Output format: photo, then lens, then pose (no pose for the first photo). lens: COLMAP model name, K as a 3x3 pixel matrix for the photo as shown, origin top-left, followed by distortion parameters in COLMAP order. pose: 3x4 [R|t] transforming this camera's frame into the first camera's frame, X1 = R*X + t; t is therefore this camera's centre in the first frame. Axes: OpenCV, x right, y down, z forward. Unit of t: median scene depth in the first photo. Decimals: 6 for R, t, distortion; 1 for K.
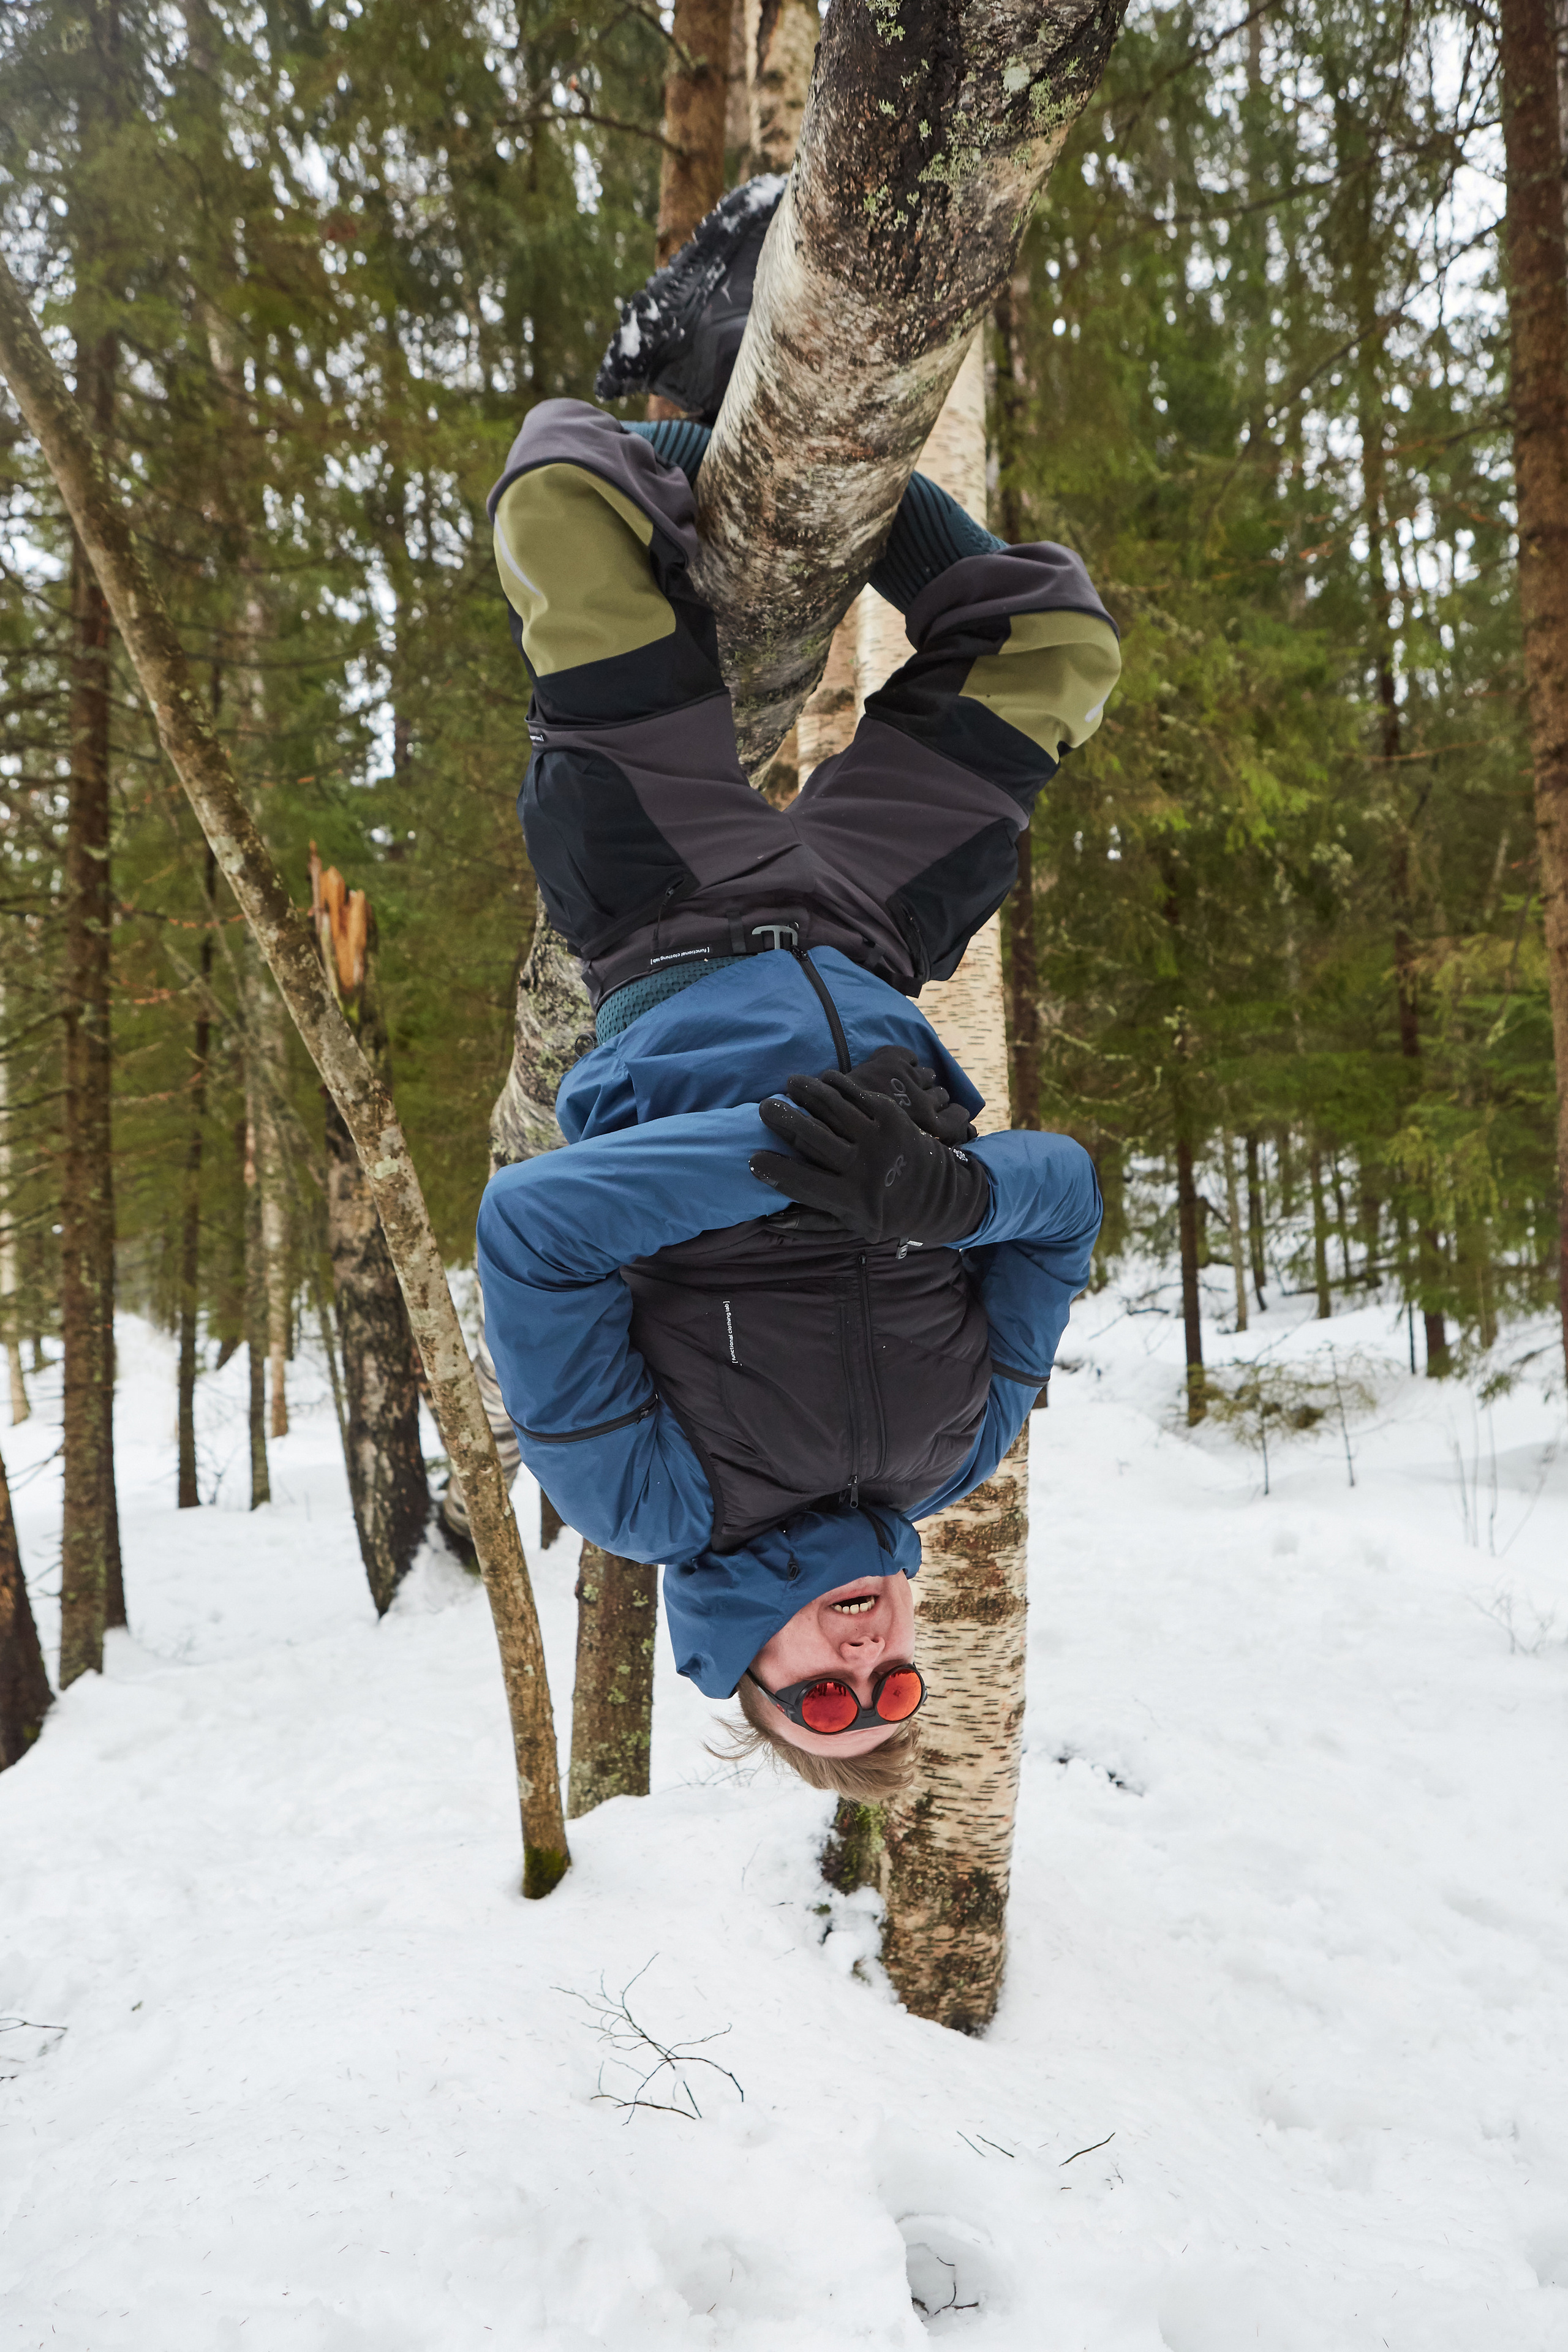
lens RADIAL K [[1794.3, 0, 780.9], [0, 1794.3, 1183.5], [0, 0, 1]] dist [0.004188, -0.001517]
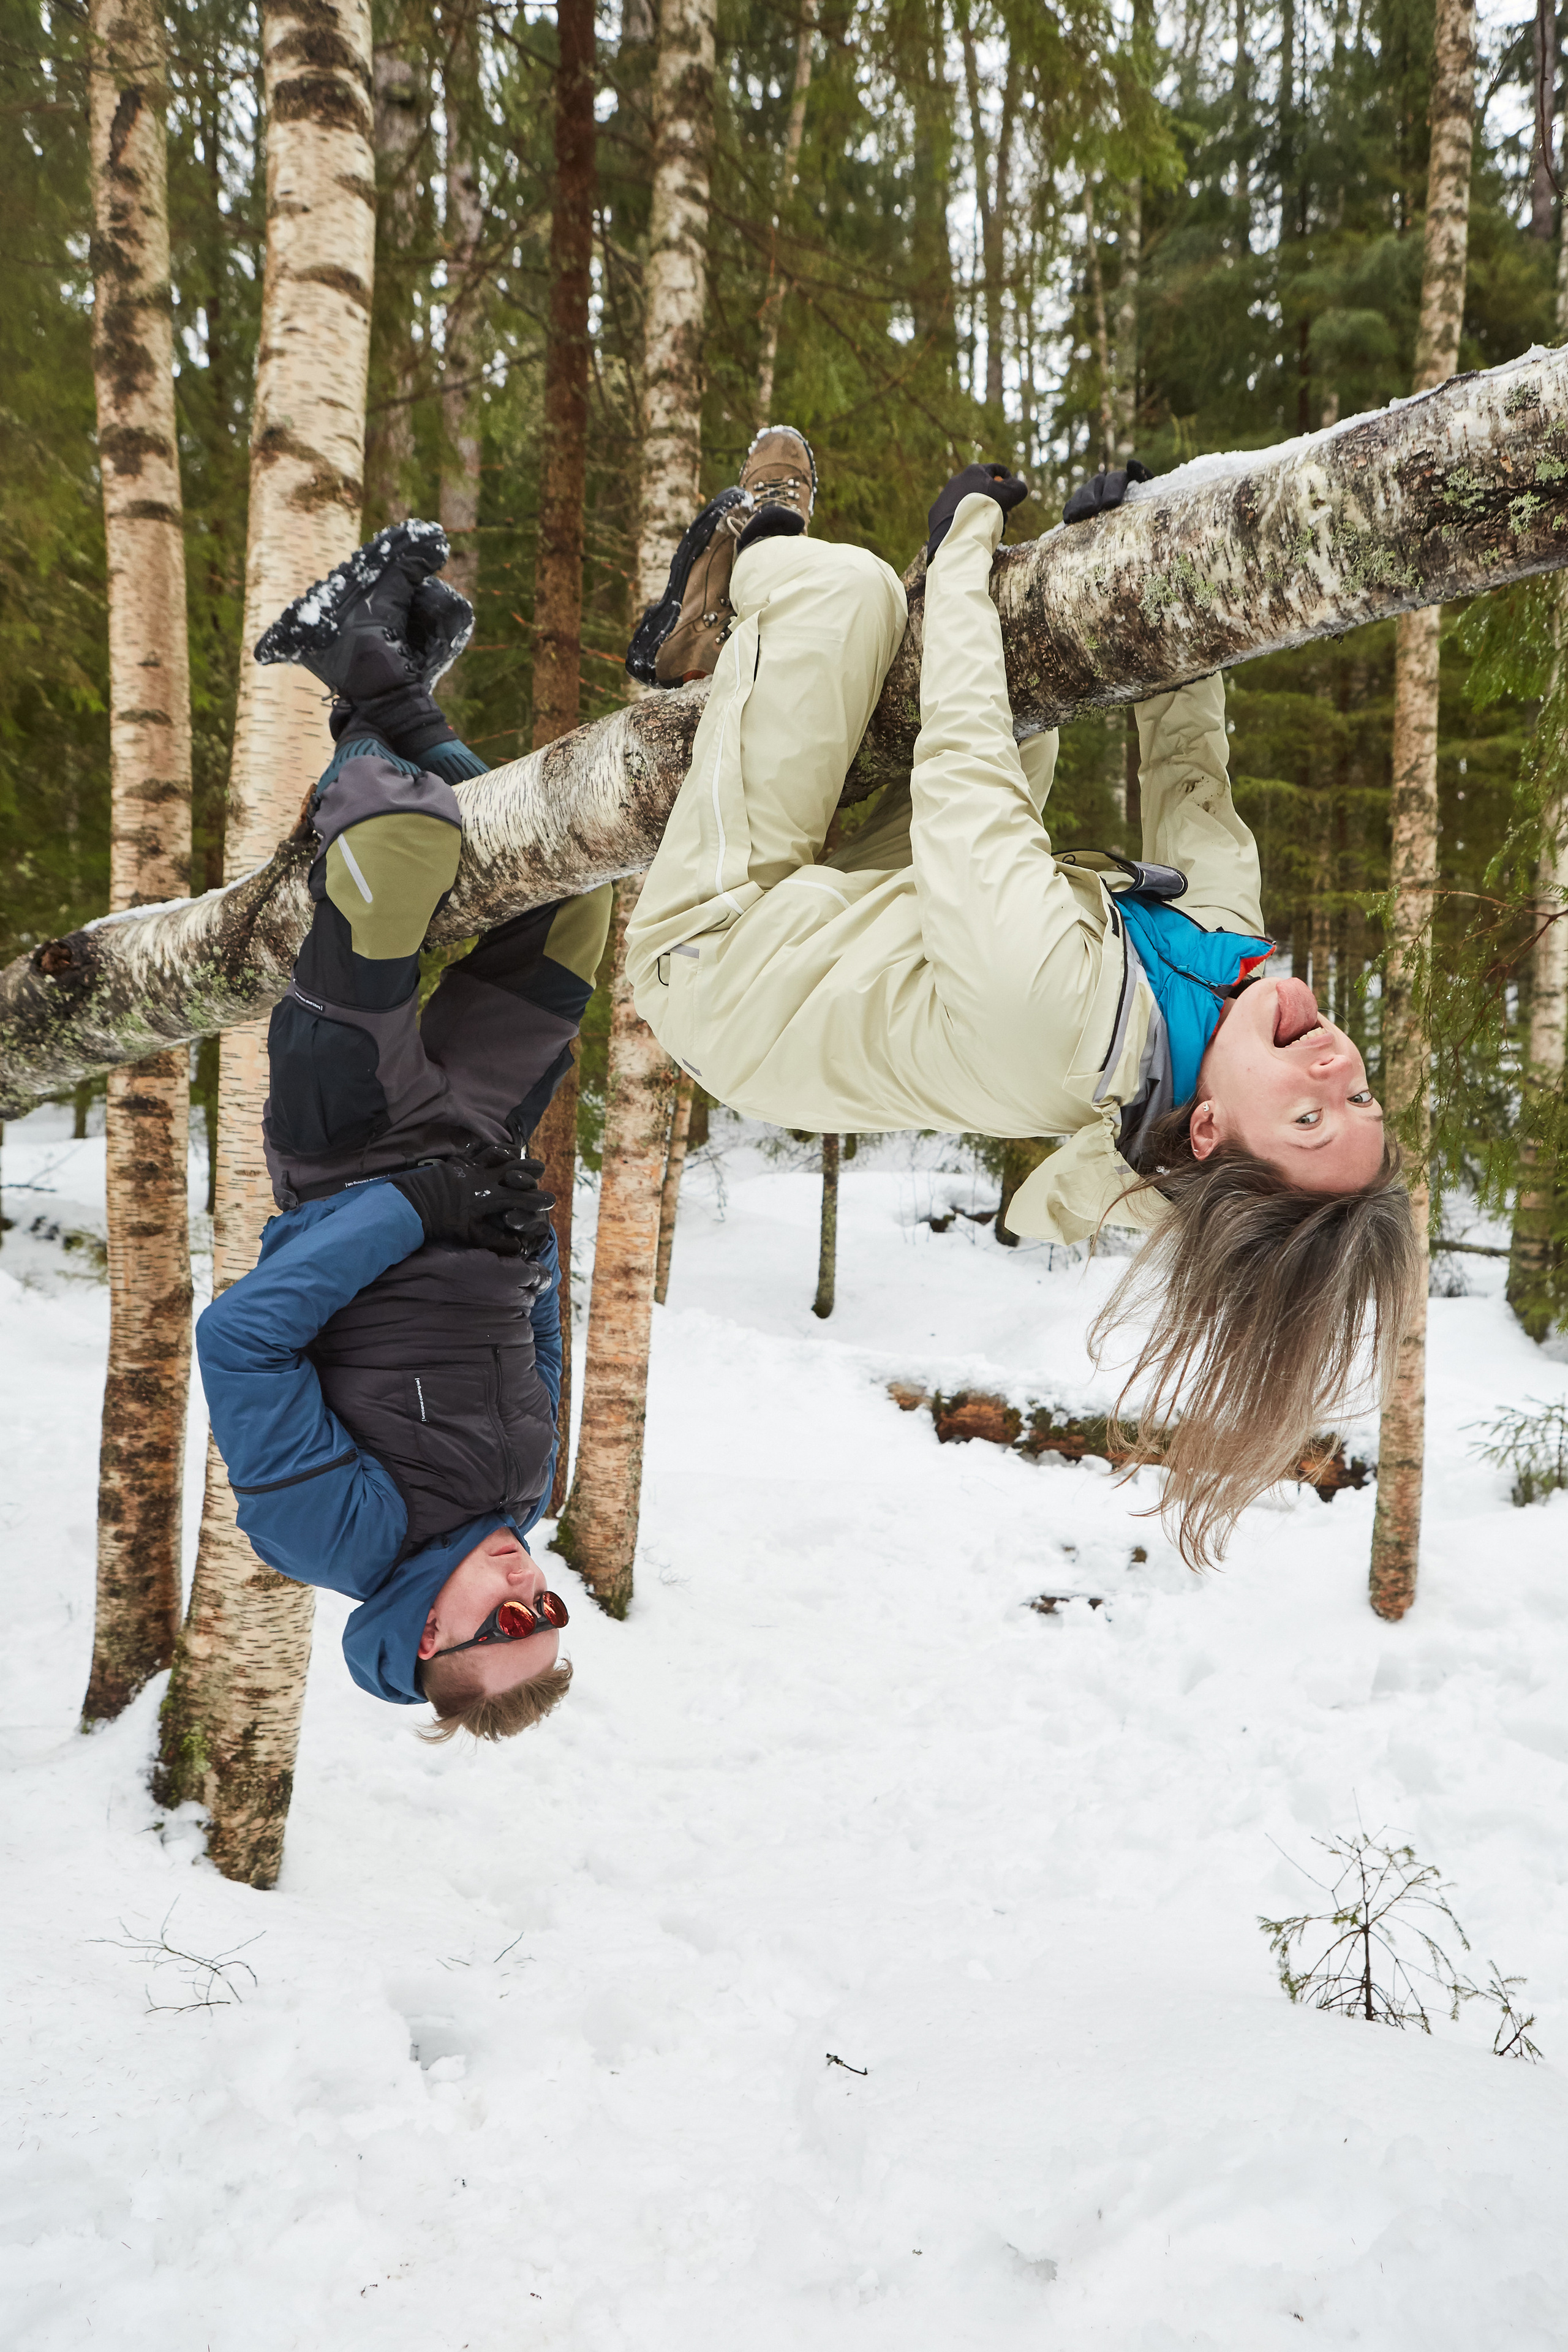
lens RADIAL K [[1794.3, 0, 783.8], [0, 1794.3, 1171.5], [0, 0, 1]] dist [0.004188, -0.001517]
pose [[0.740967, 0.022577, 0.671162, -0.504999], [-0.107026, 0.990631, 0.084833, -0.198621], [-0.662958, -0.134690, 0.736441, -0.143471]]
